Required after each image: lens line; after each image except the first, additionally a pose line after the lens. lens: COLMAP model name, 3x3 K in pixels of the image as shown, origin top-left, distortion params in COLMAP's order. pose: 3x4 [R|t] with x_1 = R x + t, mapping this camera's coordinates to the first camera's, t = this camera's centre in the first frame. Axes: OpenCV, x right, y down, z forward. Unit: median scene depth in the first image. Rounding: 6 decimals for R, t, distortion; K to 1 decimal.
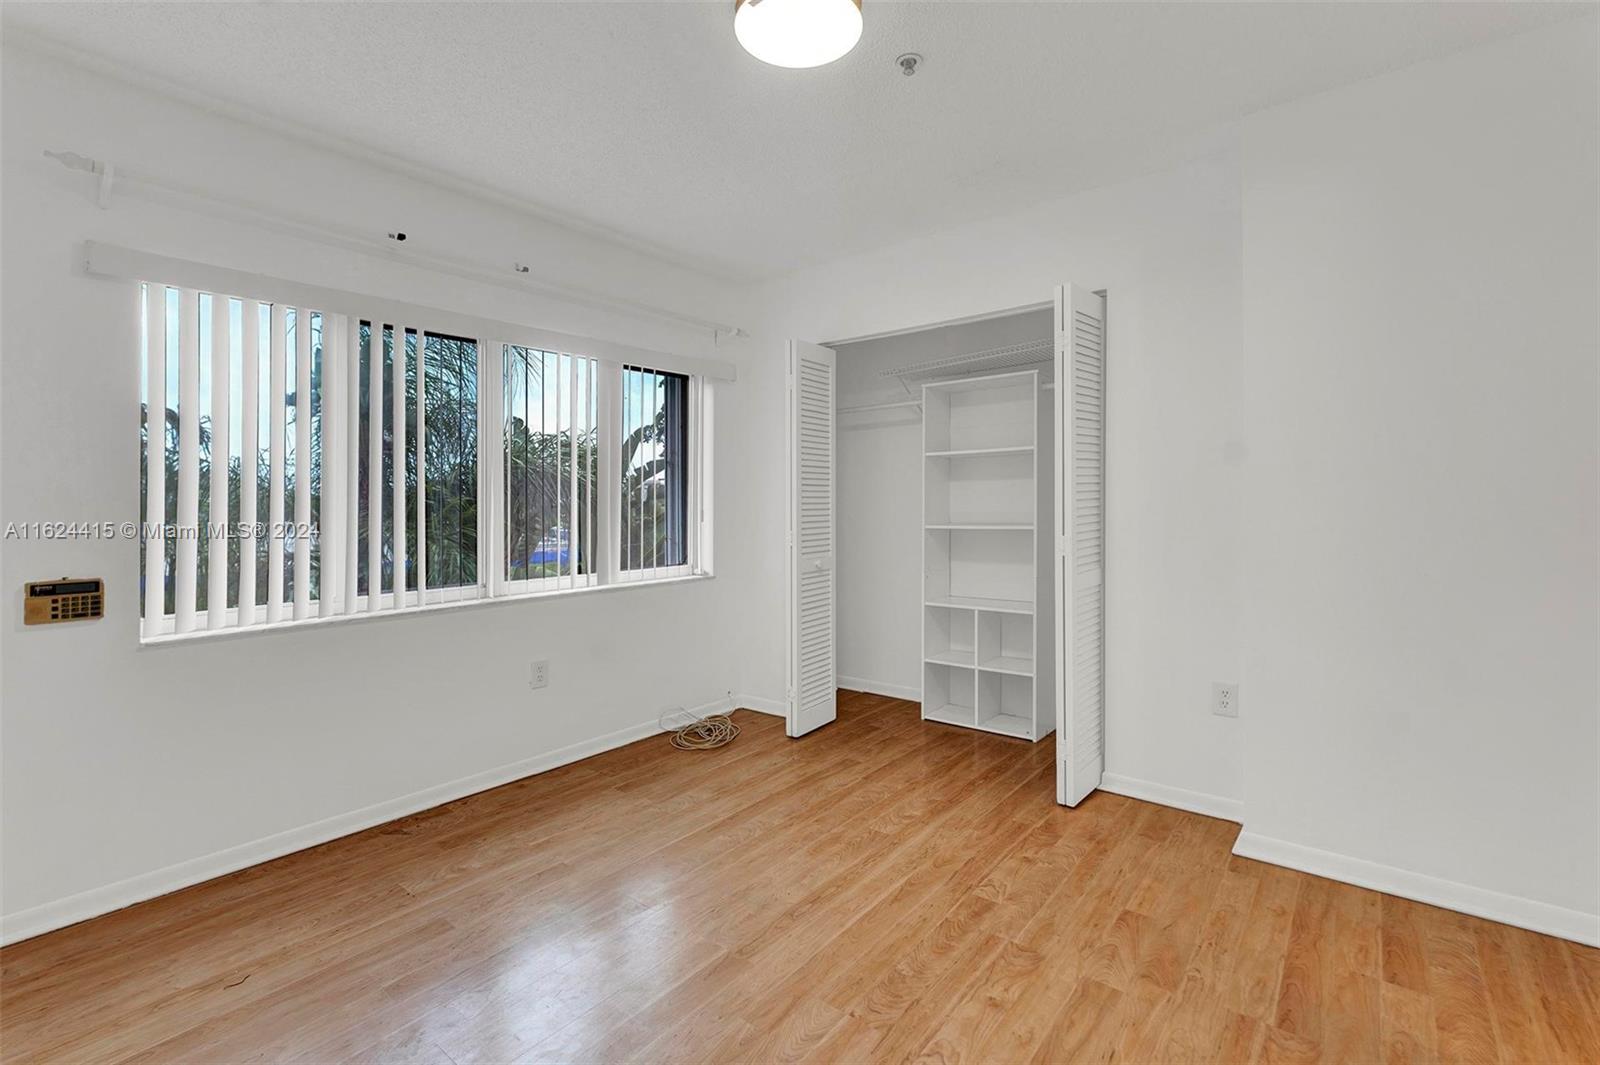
lens RADIAL K [[704.7, 0, 801.8], [0, 704.7, 494.5], [0, 0, 1]] dist [-0.000874, -0.000211]
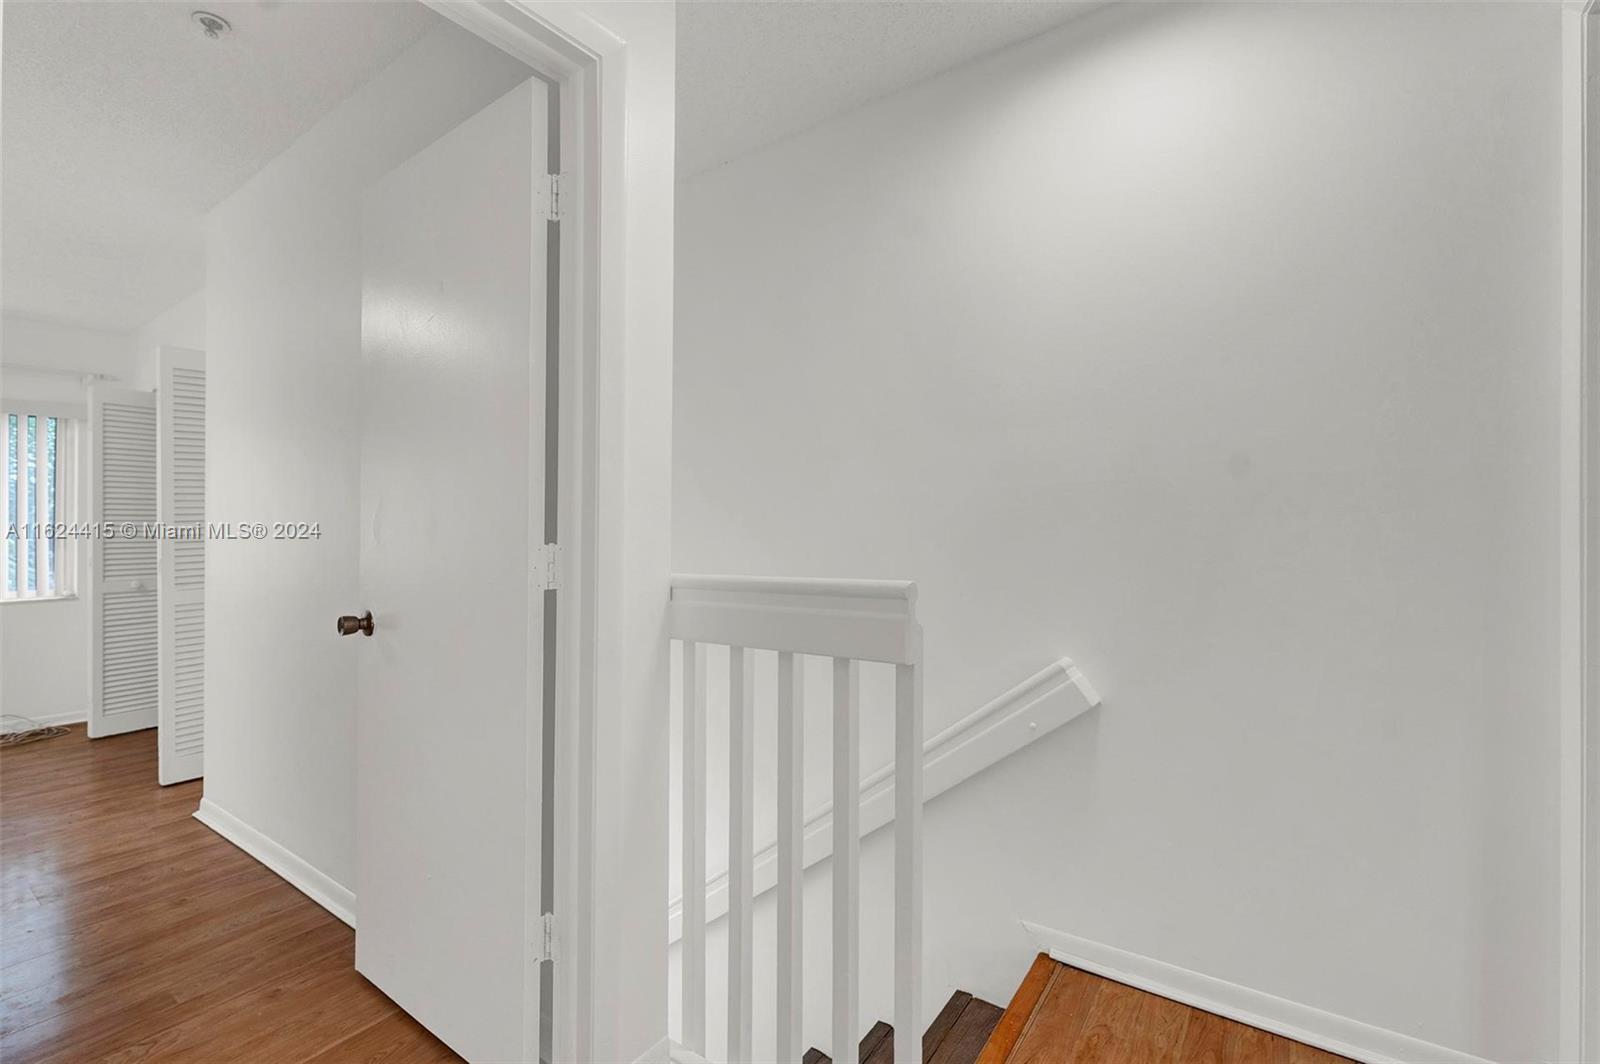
lens RADIAL K [[706.6, 0, 800.0], [0, 706.6, 532.0], [0, 0, 1]] dist [-0.000723, -0.000238]
pose [[0.998362, 0.006193, 0.056885, 2.010777], [-0.006434, 0.999971, 0.004052, 0.003986], [-0.056858, -0.004411, 0.998373, -0.356892]]
